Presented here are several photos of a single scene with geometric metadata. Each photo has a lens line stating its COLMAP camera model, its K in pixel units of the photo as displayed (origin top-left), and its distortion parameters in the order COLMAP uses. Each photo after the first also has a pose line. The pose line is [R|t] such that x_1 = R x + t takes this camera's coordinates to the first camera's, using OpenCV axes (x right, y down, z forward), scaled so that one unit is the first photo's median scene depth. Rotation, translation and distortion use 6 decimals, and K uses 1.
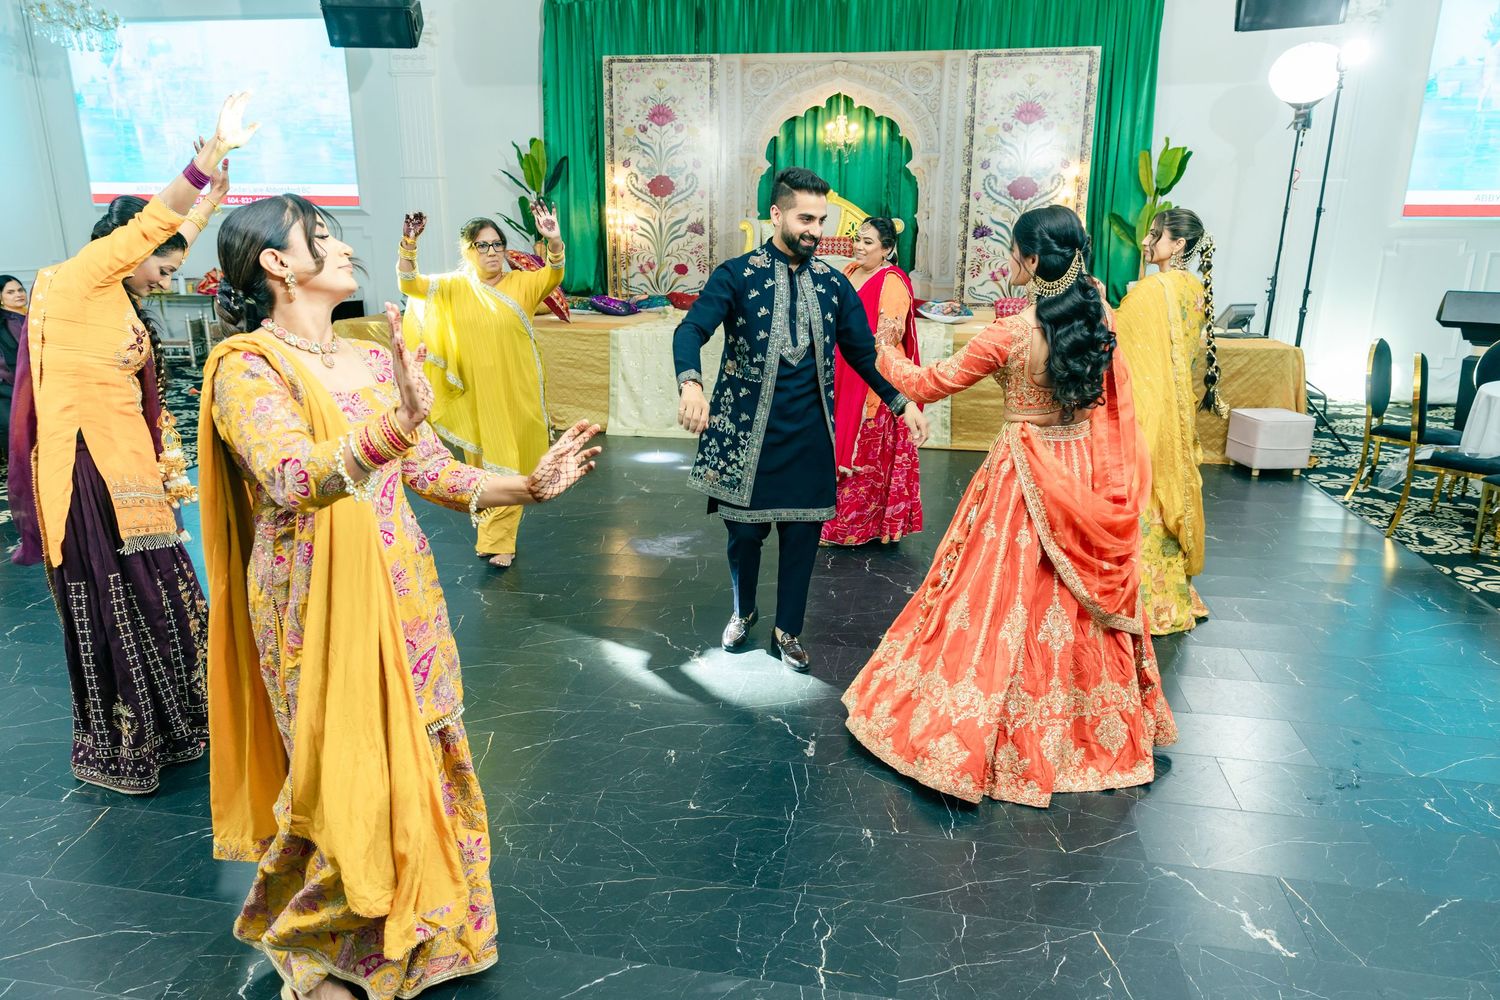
lens RADIAL K [[1014.9, 0, 742.4], [0, 1014.9, 508.1], [0, 0, 1]] dist [0.004400, 0.001793]
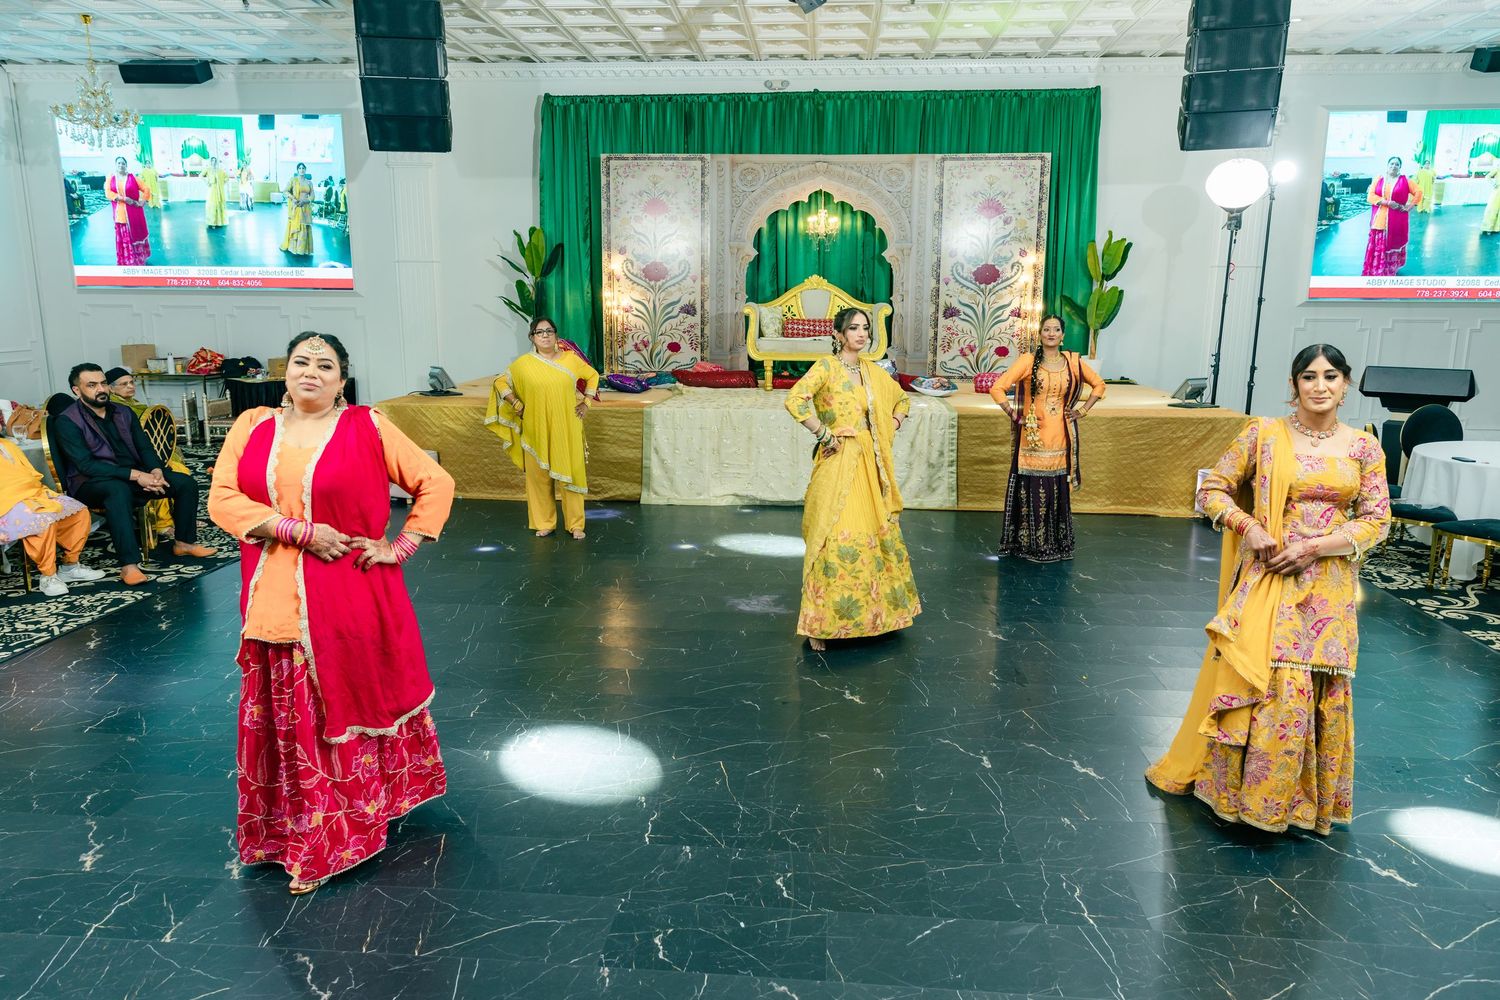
lens RADIAL K [[1014.9, 0, 743.6], [0, 1014.9, 493.8], [0, 0, 1]] dist [0.004400, 0.001793]
pose [[0.995167, -0.022413, 0.095609, -0.128238], [0.029299, 0.997028, -0.071245, -0.002921], [-0.093728, 0.073702, 0.992866, -0.083130]]
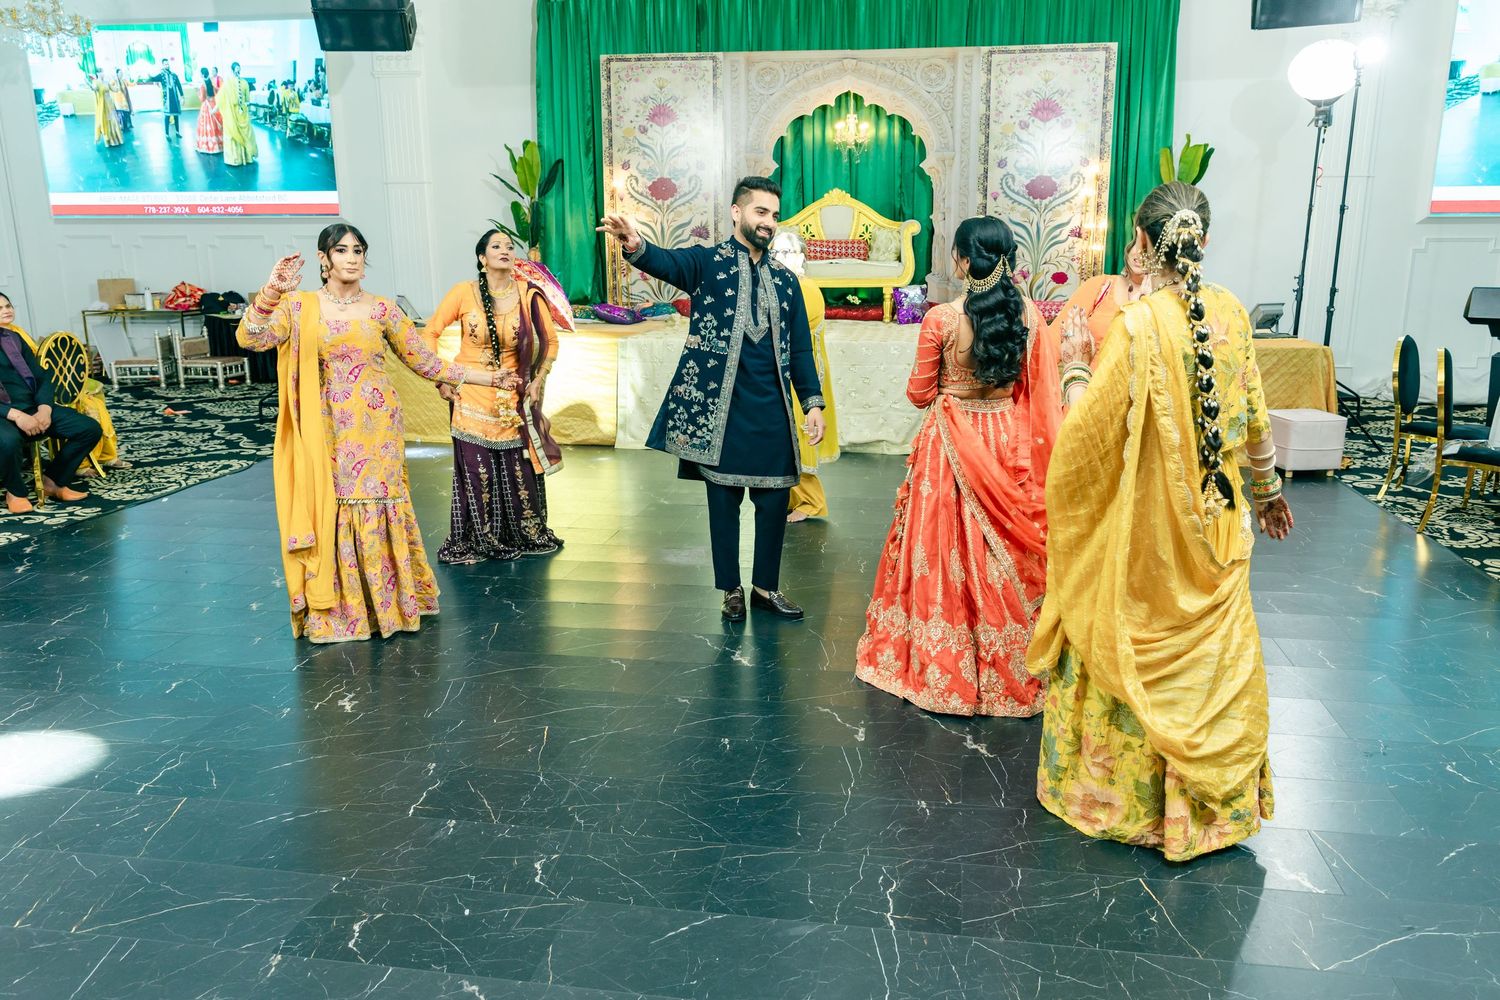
lens RADIAL K [[1121.8, 0, 764.4], [0, 1121.8, 498.2], [0, 0, 1]] dist [-0.013957, 0.012379]
pose [[0.999571, -0.017564, 0.023438, -0.019992], [0.018388, 0.999204, -0.035413, 0.014297], [-0.022798, 0.035829, 0.999098, -0.051957]]
